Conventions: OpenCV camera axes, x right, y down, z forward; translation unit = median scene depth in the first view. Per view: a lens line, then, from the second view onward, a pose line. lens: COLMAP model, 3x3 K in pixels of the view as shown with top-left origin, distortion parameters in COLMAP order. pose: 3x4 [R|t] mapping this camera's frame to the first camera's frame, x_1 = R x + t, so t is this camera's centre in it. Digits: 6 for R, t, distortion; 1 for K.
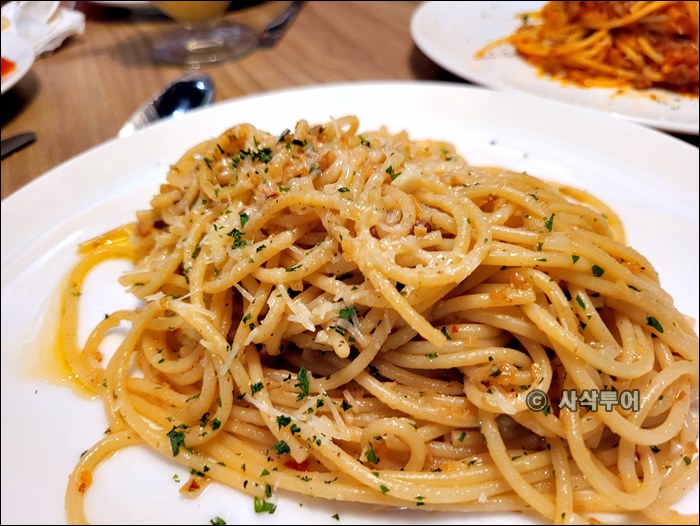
lens RADIAL K [[537.1, 0, 350.0], [0, 537.1, 263.0], [0, 0, 1]] dist [-0.007924, -0.004169]
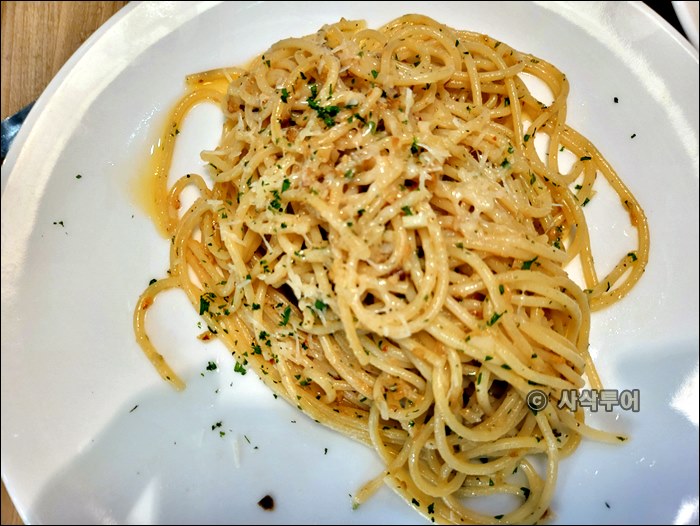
lens RADIAL K [[537.1, 0, 350.0], [0, 537.1, 263.0], [0, 0, 1]] dist [-0.007924, -0.004169]
pose [[0.892554, 0.440950, -0.094397, 0.140123], [-0.295619, 0.730236, 0.615926, -0.825611], [0.340525, -0.521842, 0.782128, 0.004415]]
